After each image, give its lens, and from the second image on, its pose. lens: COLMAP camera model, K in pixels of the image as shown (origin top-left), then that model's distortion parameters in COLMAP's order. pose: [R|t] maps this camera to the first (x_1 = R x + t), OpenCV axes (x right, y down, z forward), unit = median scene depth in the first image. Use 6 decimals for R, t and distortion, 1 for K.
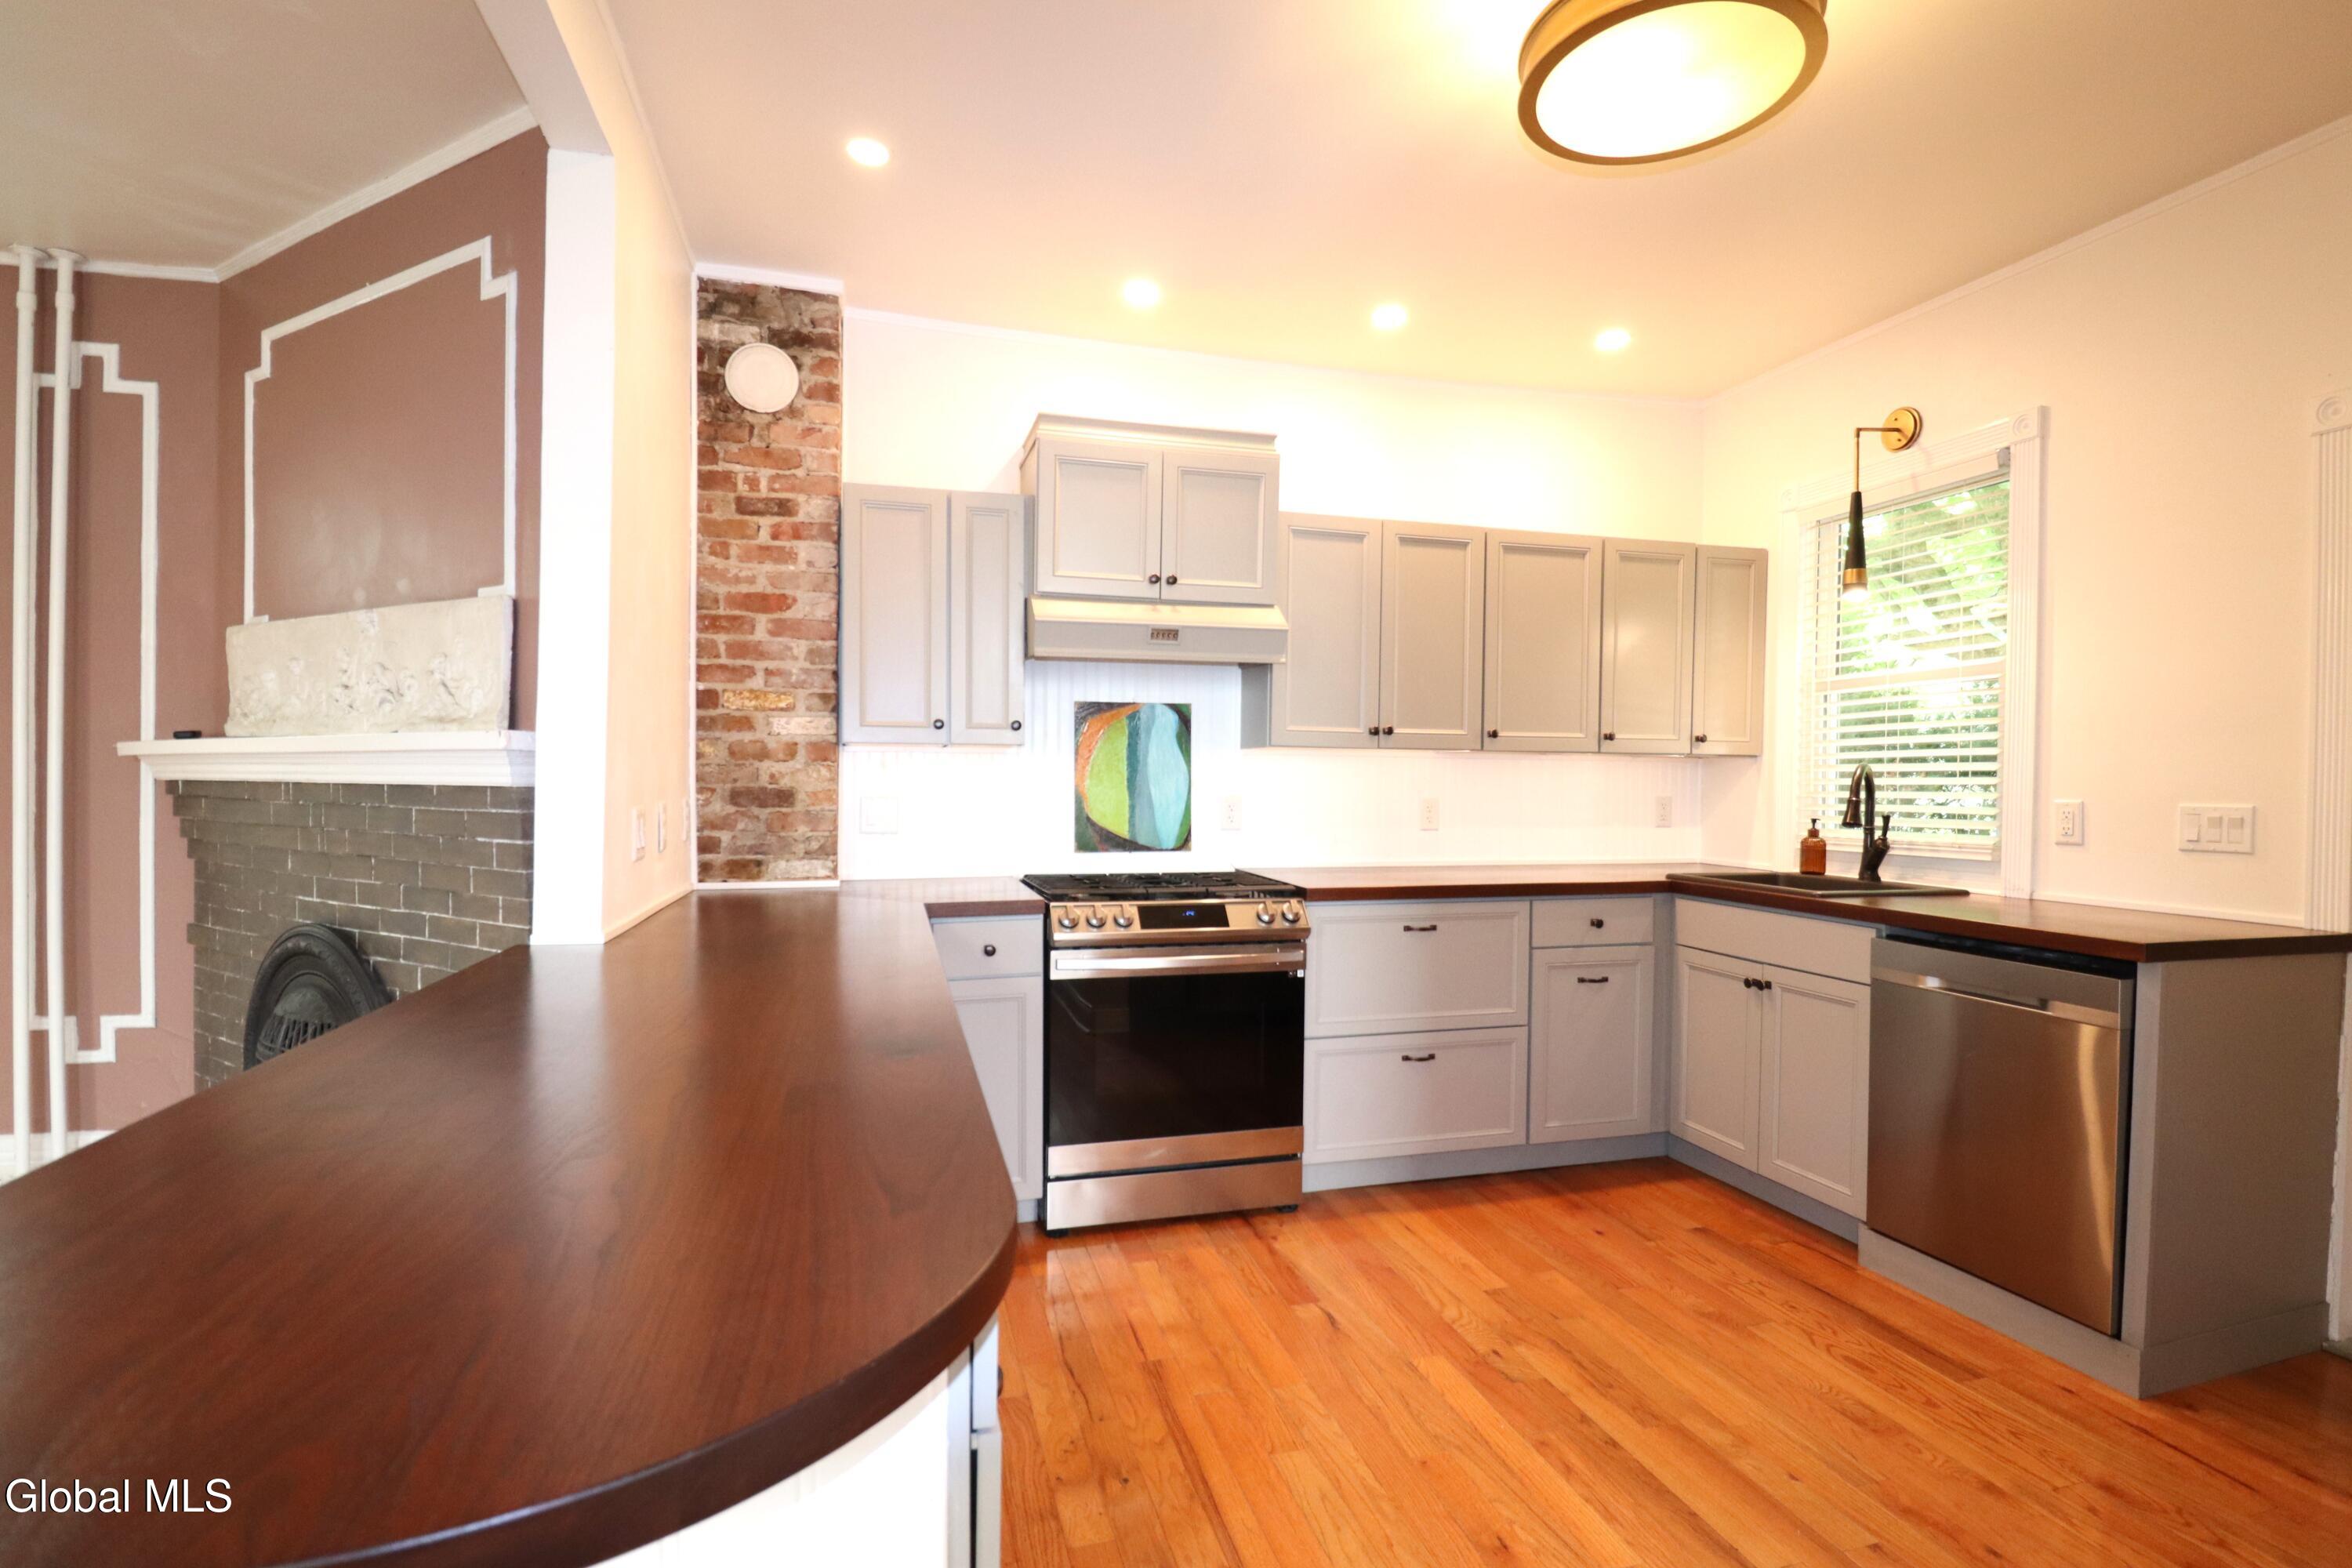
lens RADIAL K [[1111.3, 0, 1180.1], [0, 1111.3, 804.0], [0, 0, 1]] dist [0.001479, -0.013608]
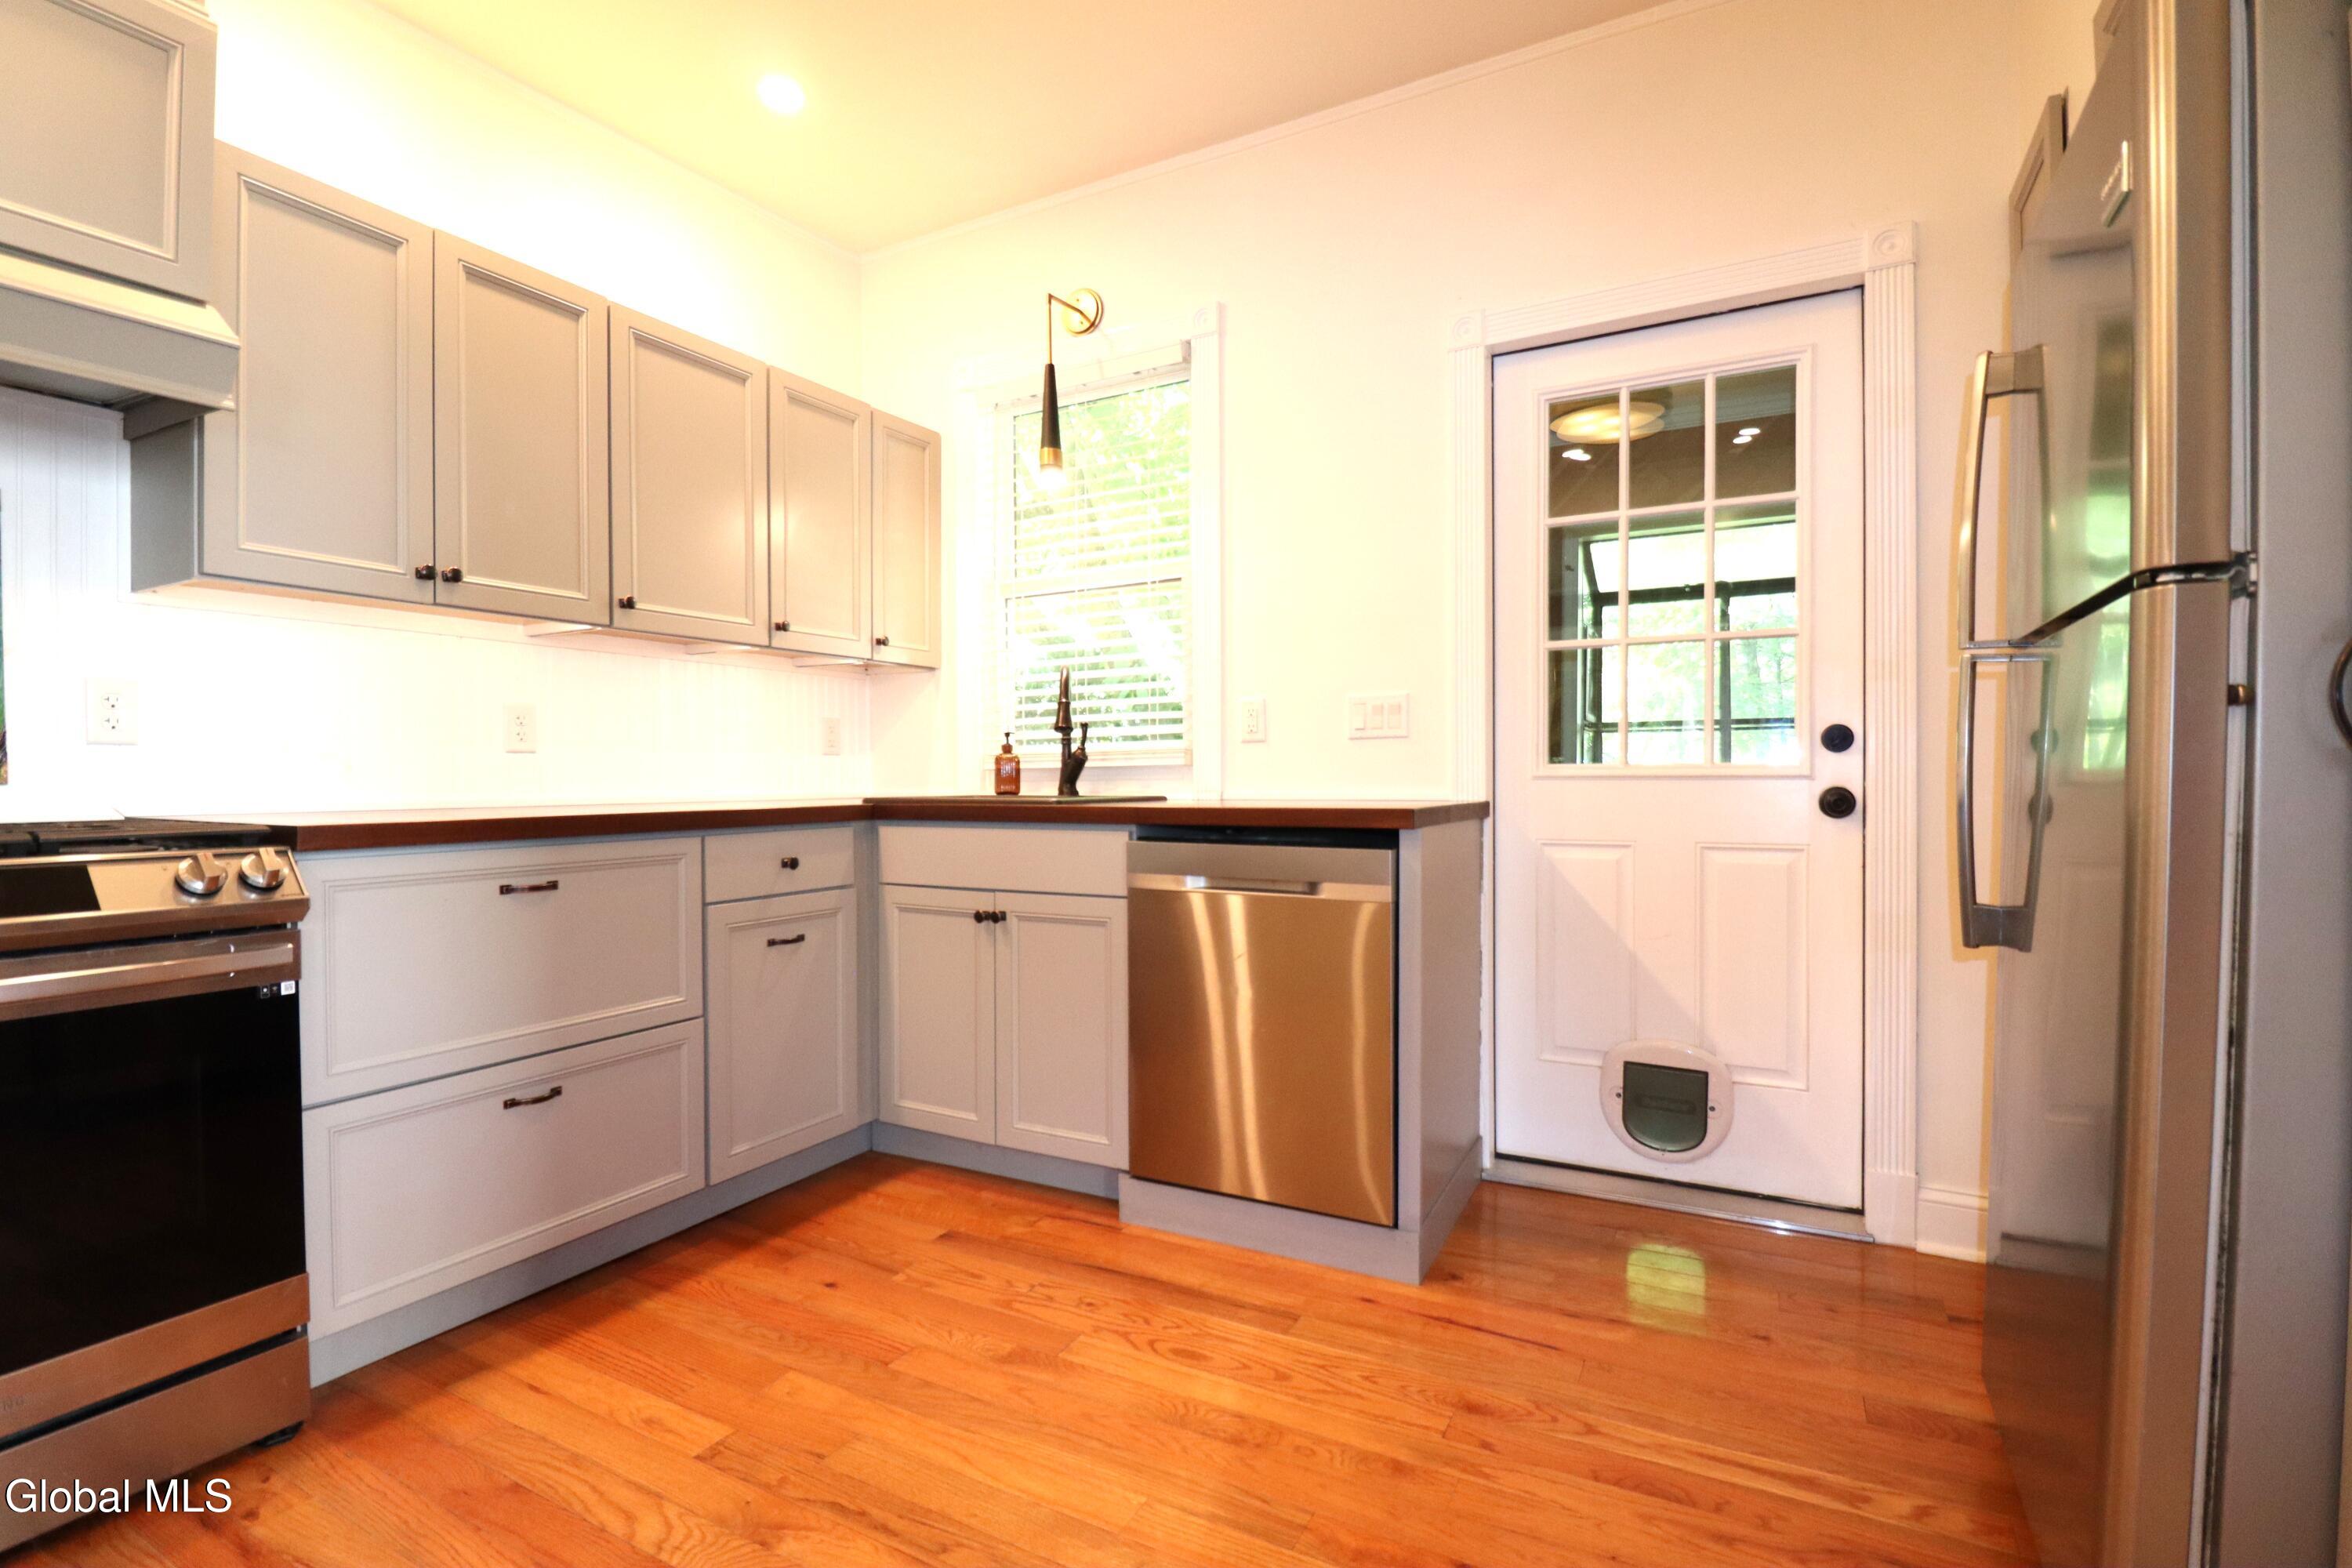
lens RADIAL K [[1102.4, 0, 1178.1], [0, 1102.4, 787.5], [0, 0, 1]] dist [0.000732, -0.013975]
pose [[0.695418, -0.024935, 0.718173, 0.030329], [0.030064, 0.999532, 0.005592, 0.065309], [-0.717976, 0.017702, 0.695842, 0.324415]]
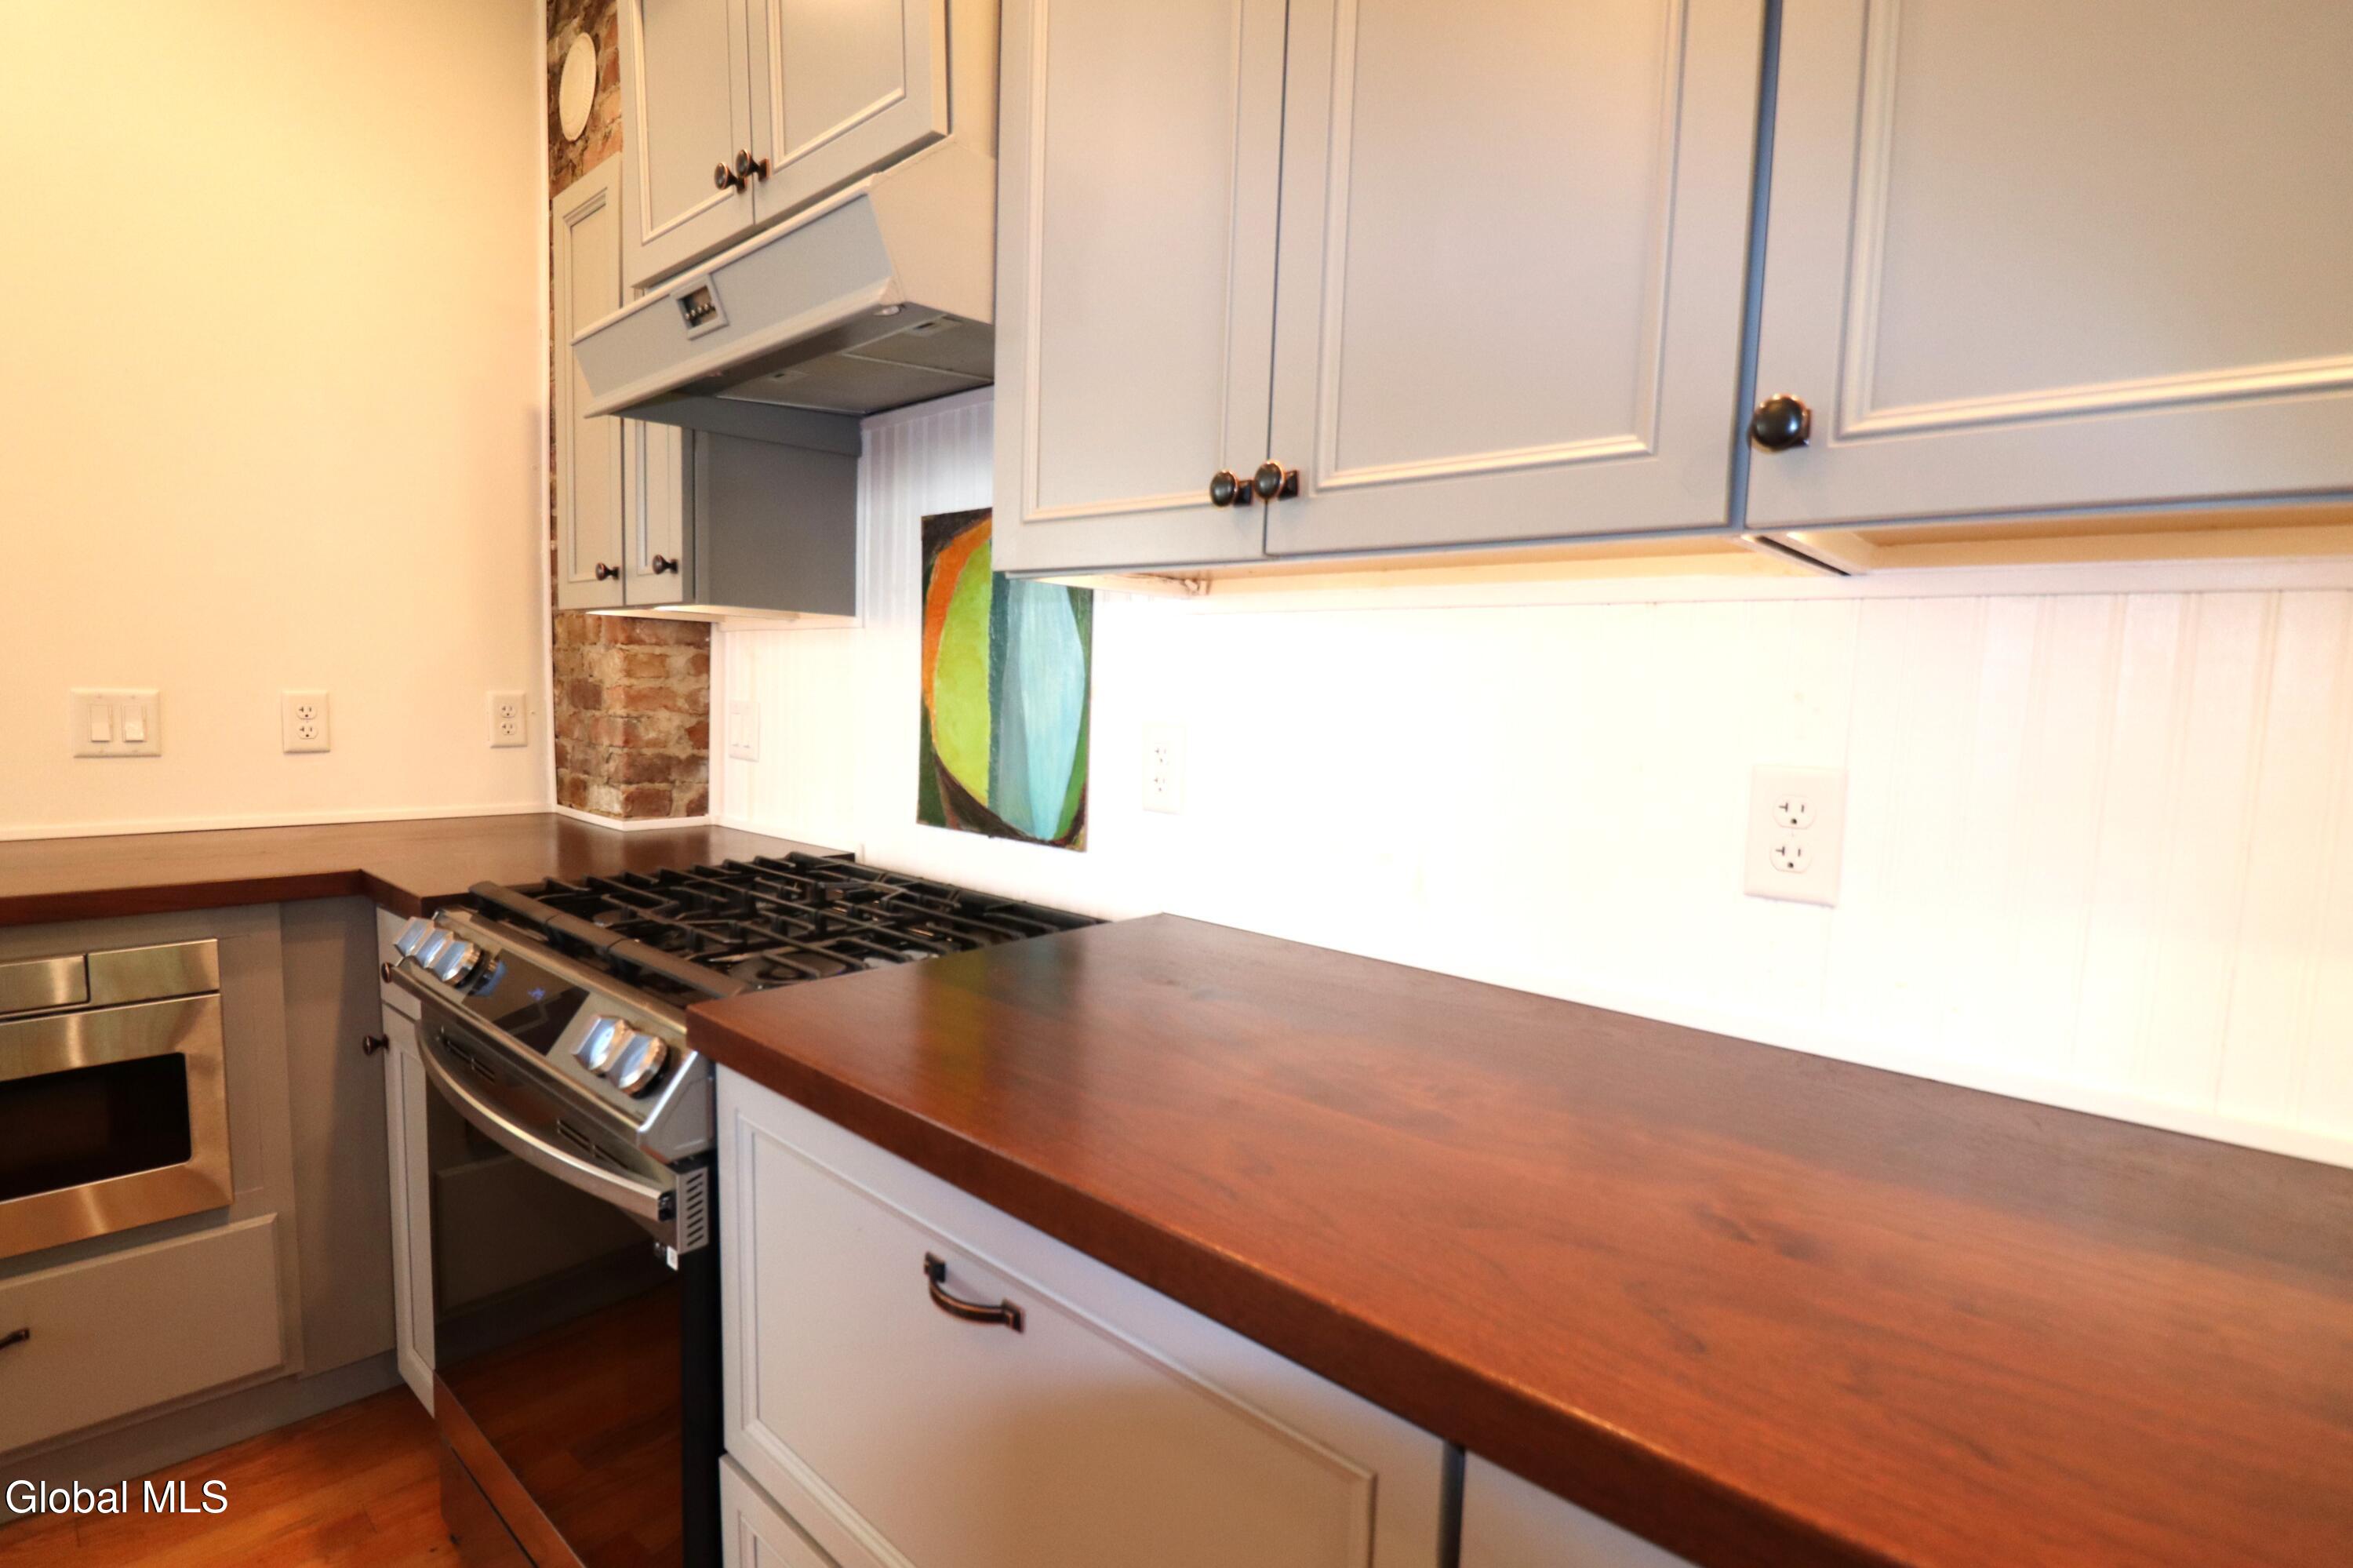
lens RADIAL K [[1111.8, 0, 1180.6], [0, 1111.8, 804.0], [0, 0, 1]] dist [0.001479, -0.013608]
pose [[0.536488, 0.095115, -0.838531, 0.438669], [-0.051818, 0.995466, 0.079764, -0.012916], [0.842315, 0.000659, 0.538984, 0.931286]]
